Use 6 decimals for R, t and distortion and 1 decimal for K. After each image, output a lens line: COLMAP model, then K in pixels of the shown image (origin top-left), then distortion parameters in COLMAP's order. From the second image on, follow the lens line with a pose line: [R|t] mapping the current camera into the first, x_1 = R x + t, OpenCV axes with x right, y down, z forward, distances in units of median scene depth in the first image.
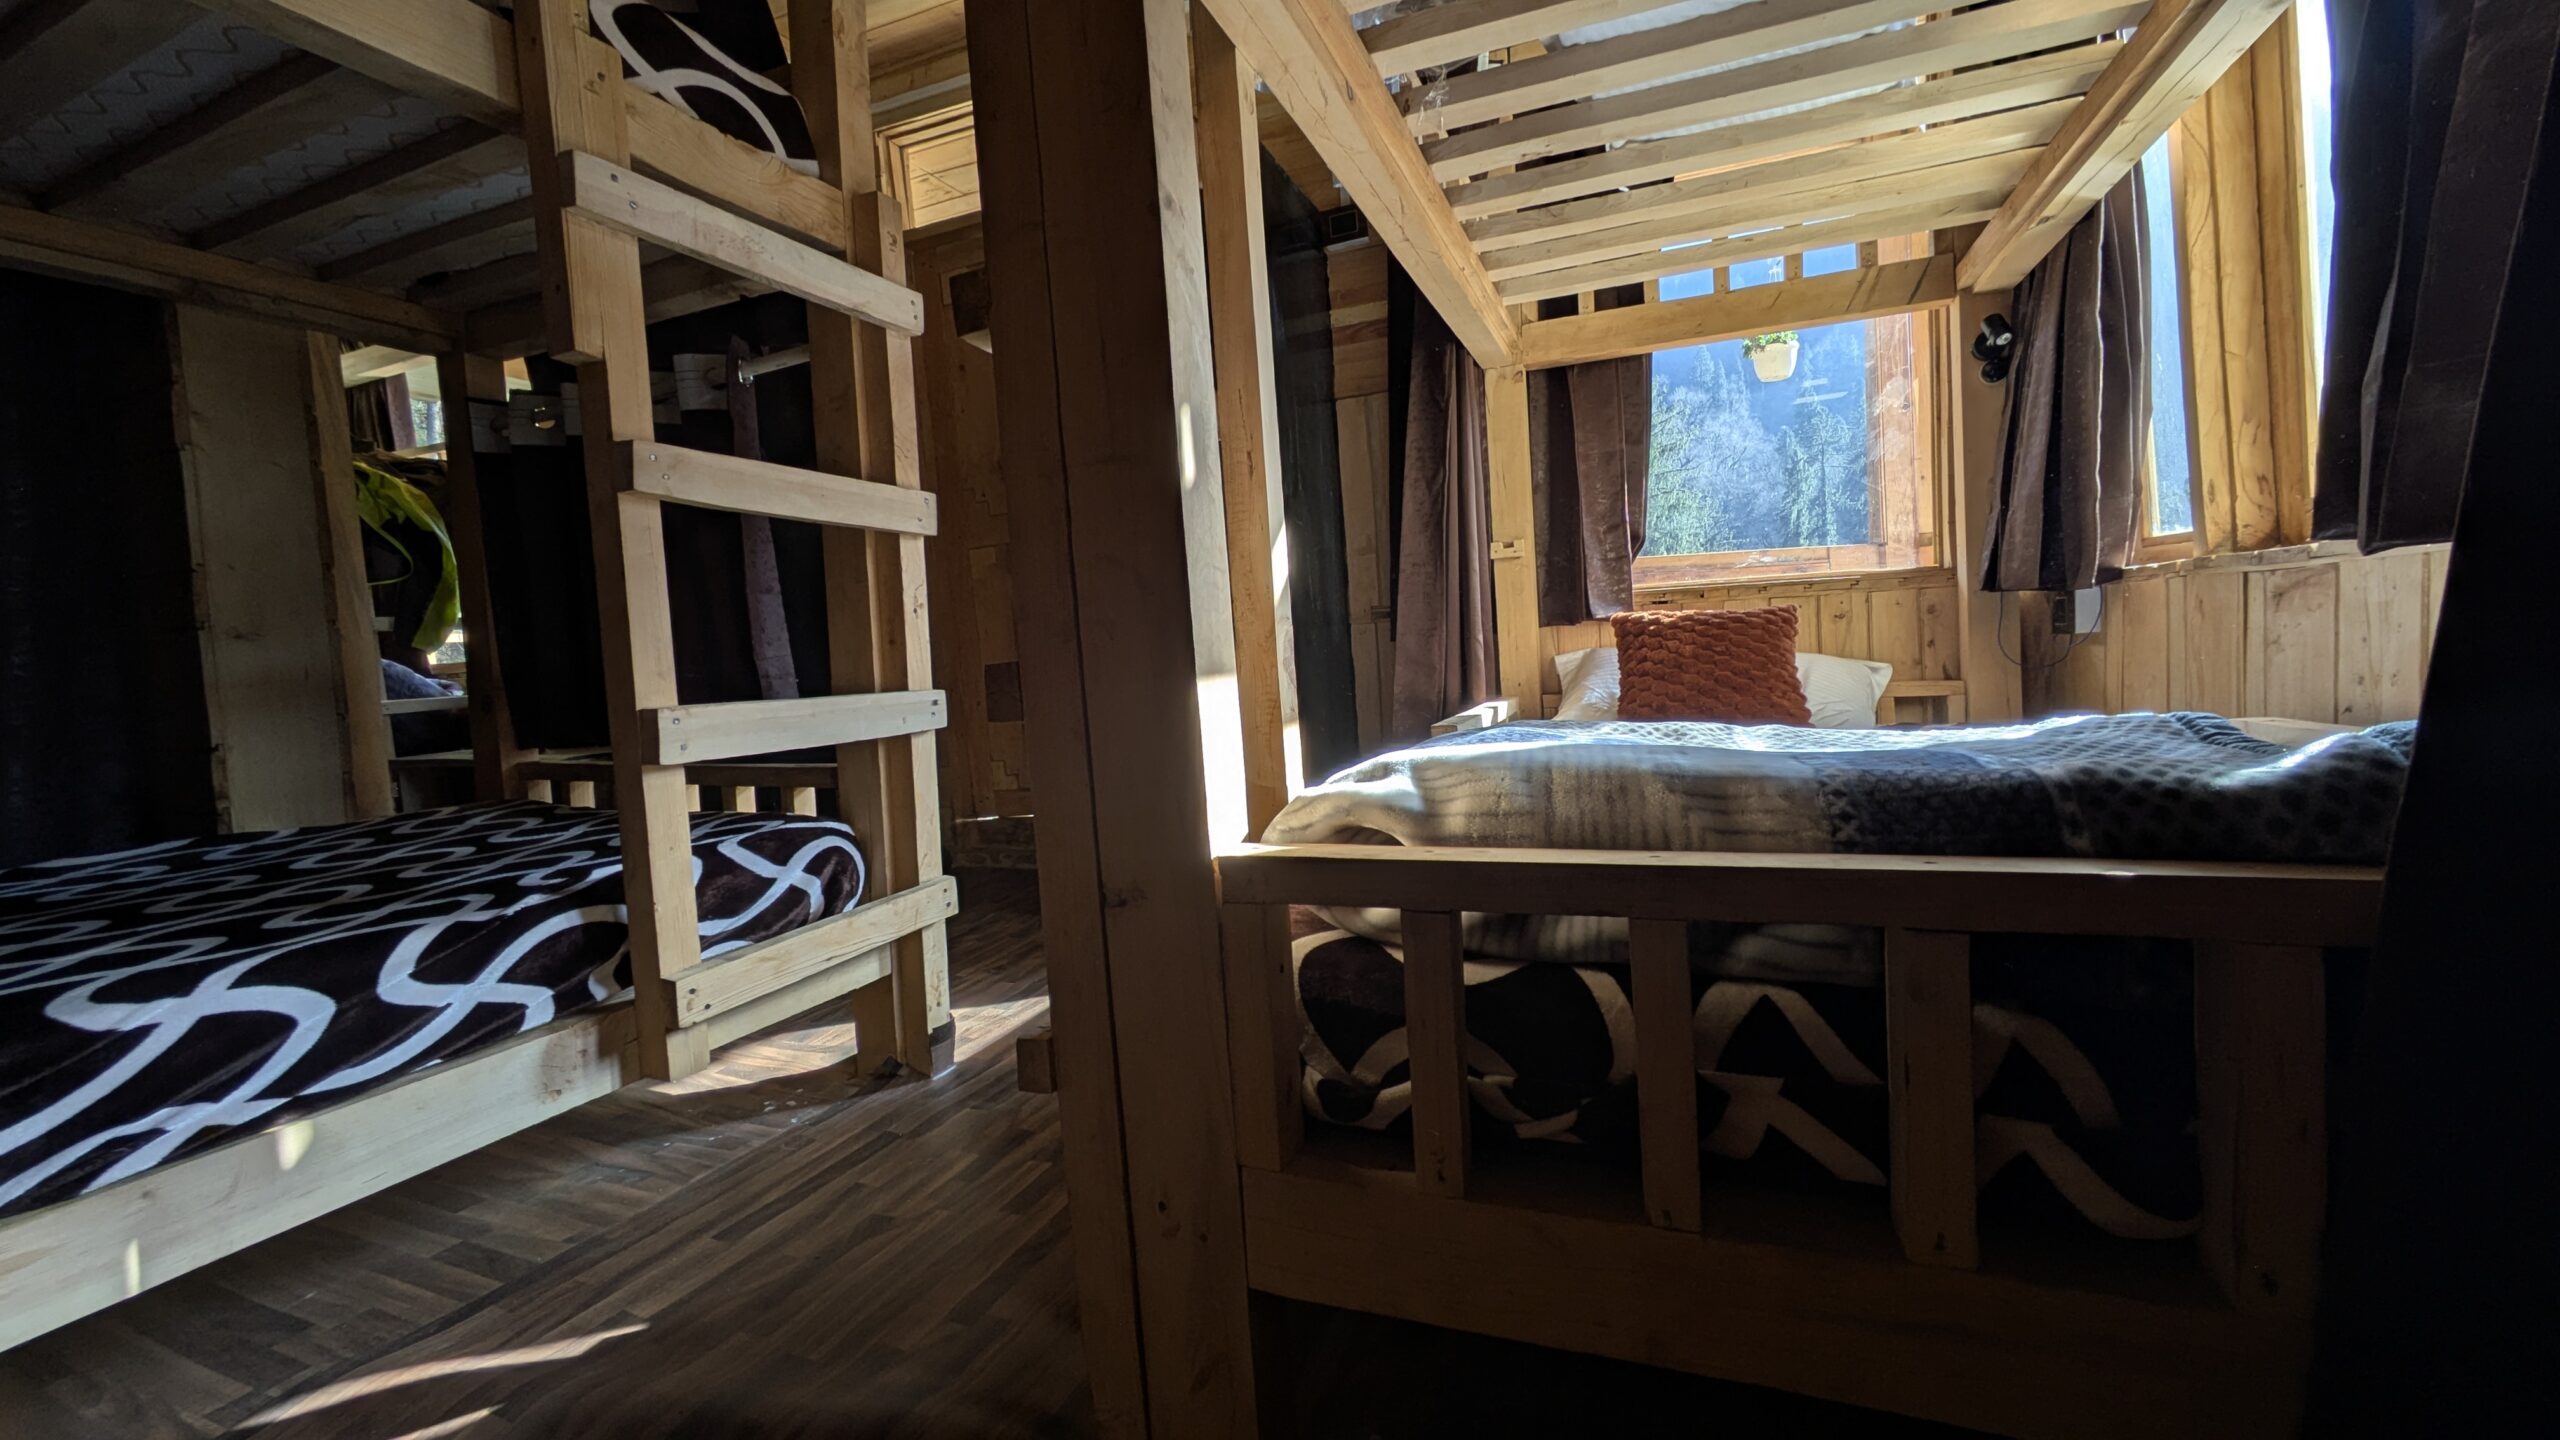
lens RADIAL K [[993.8, 0, 1284.4], [0, 993.8, 699.2], [0, 0, 1]] dist [-0.001984, -0.000240]
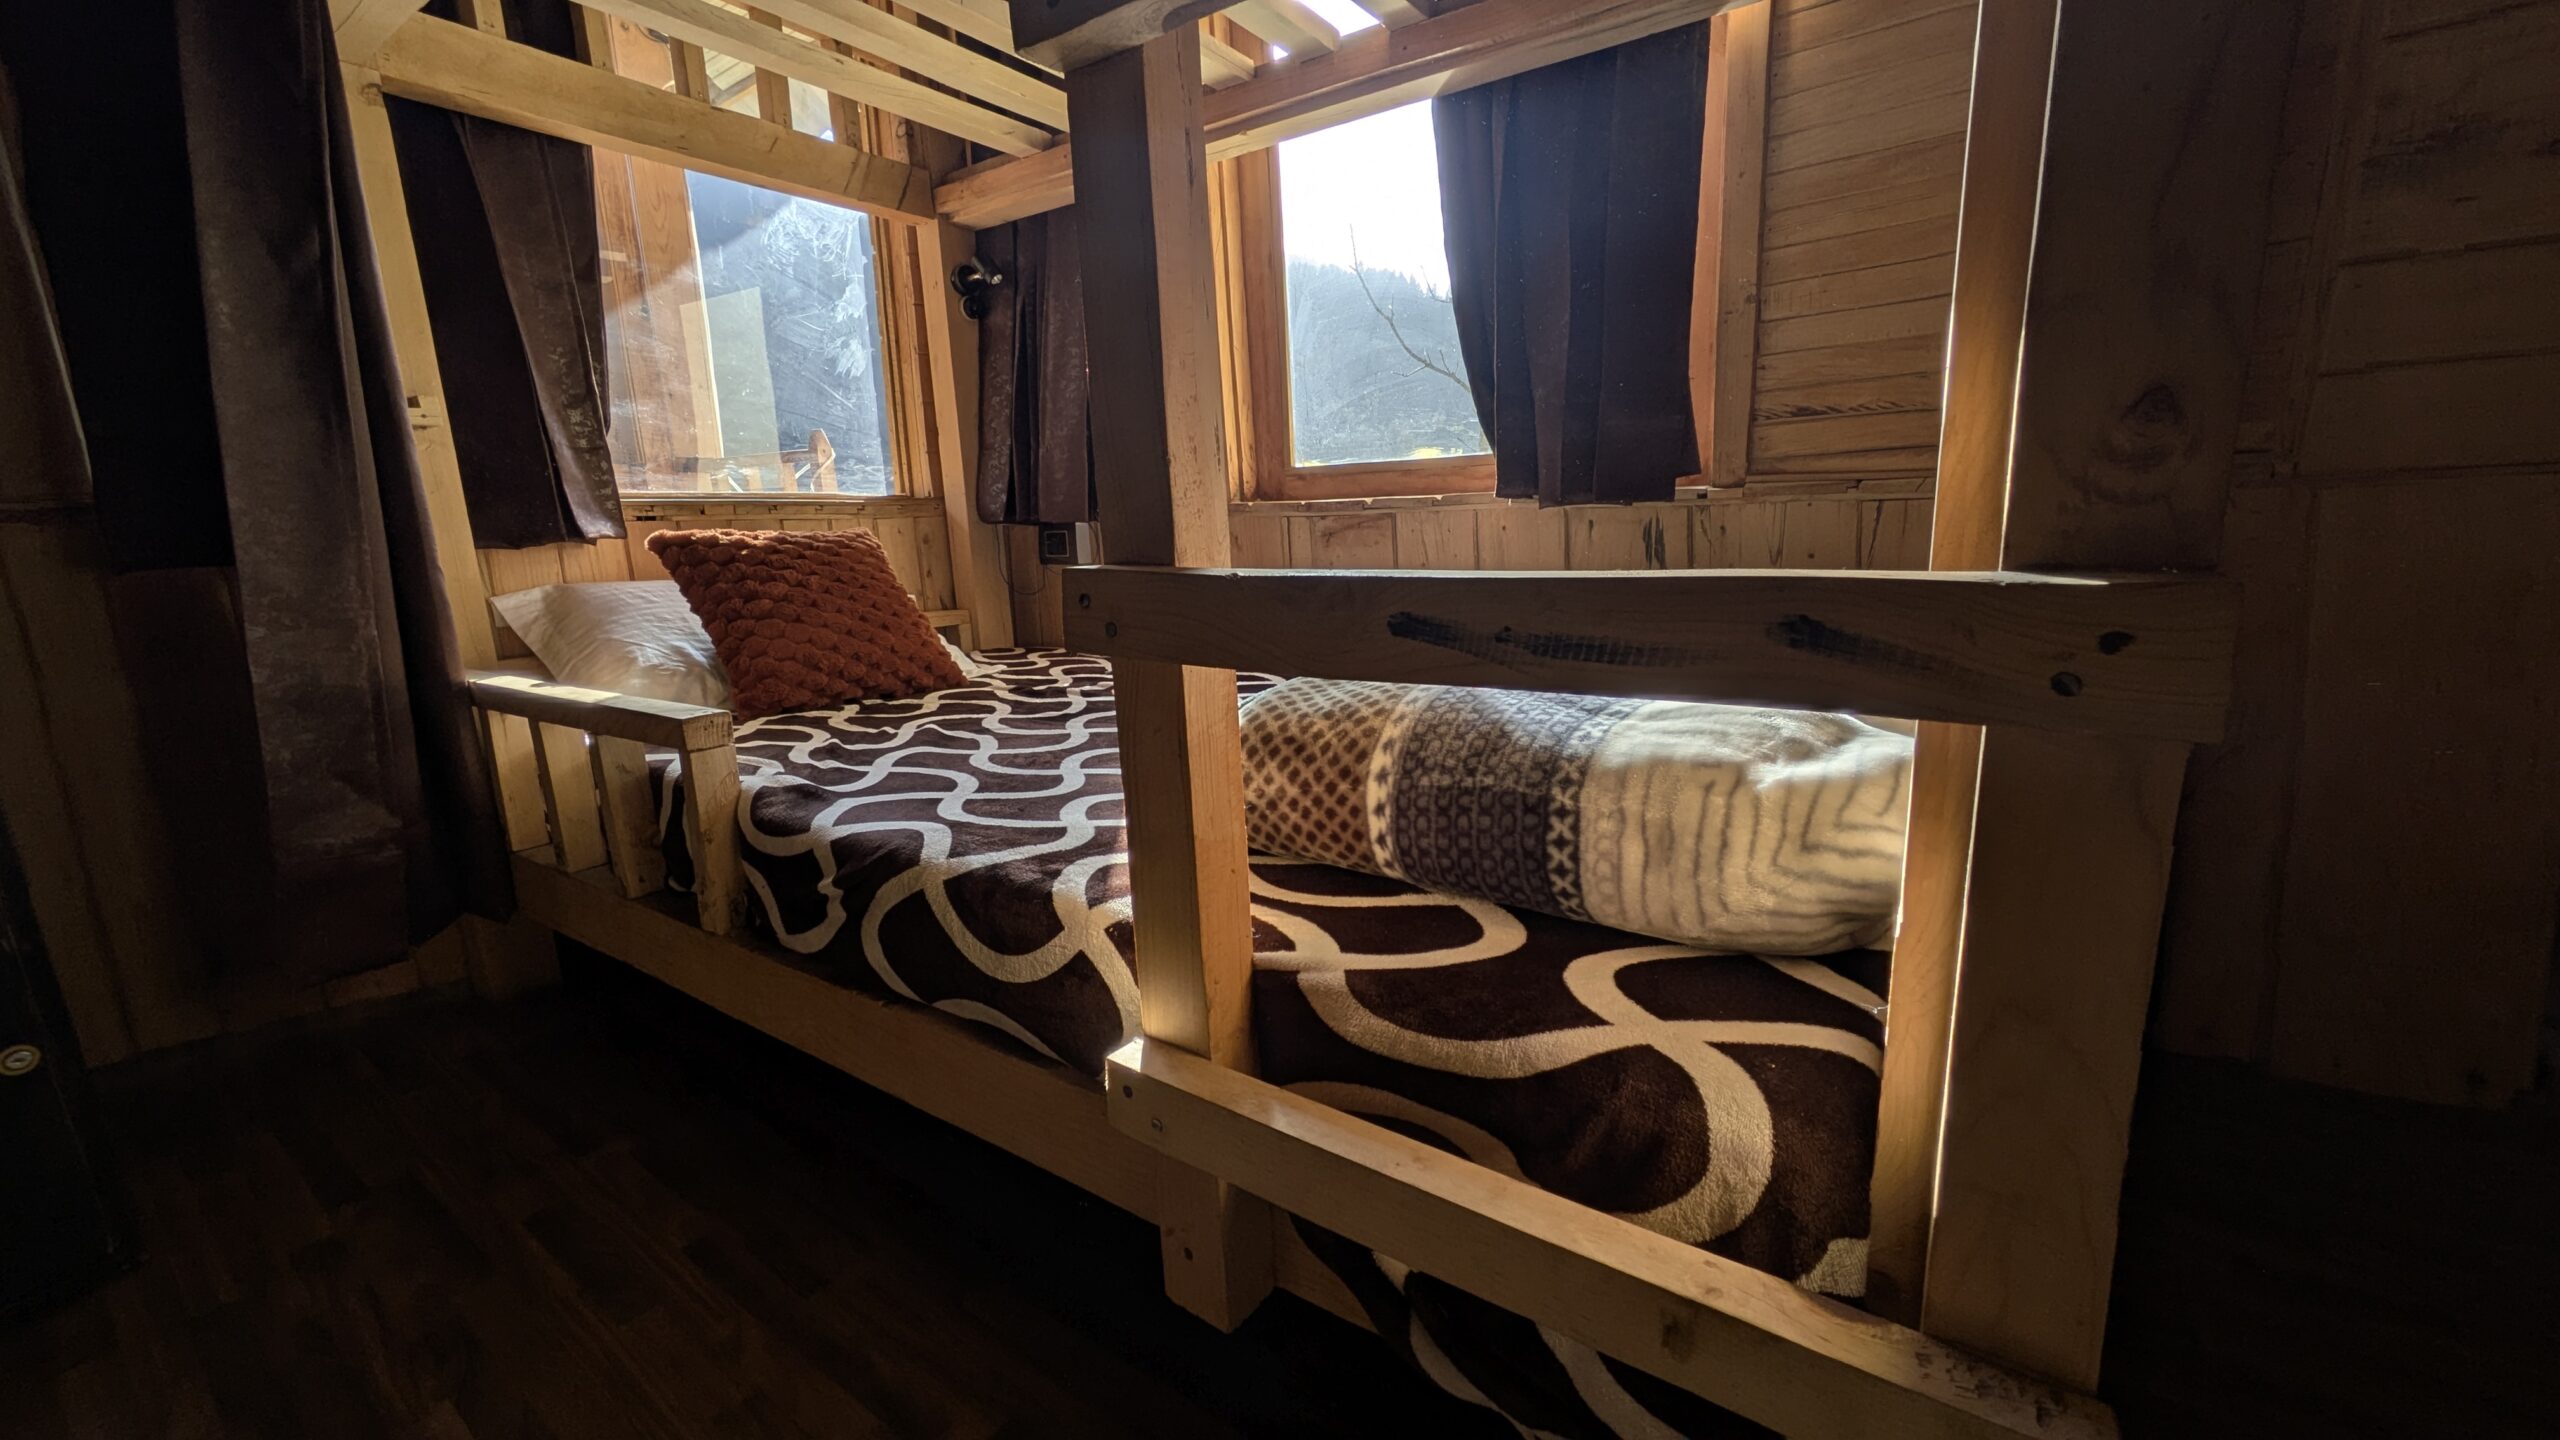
lens RADIAL K [[1010.1, 0, 1280.0], [0, 1010.1, 720.0], [0, 0, 1]] dist [-0.002429, -0.000278]
pose [[0.206224, -0.143043, 0.967993, -0.283174], [0.067429, 0.988983, 0.131779, -0.020709], [-0.976179, 0.038095, 0.213597, 0.447184]]
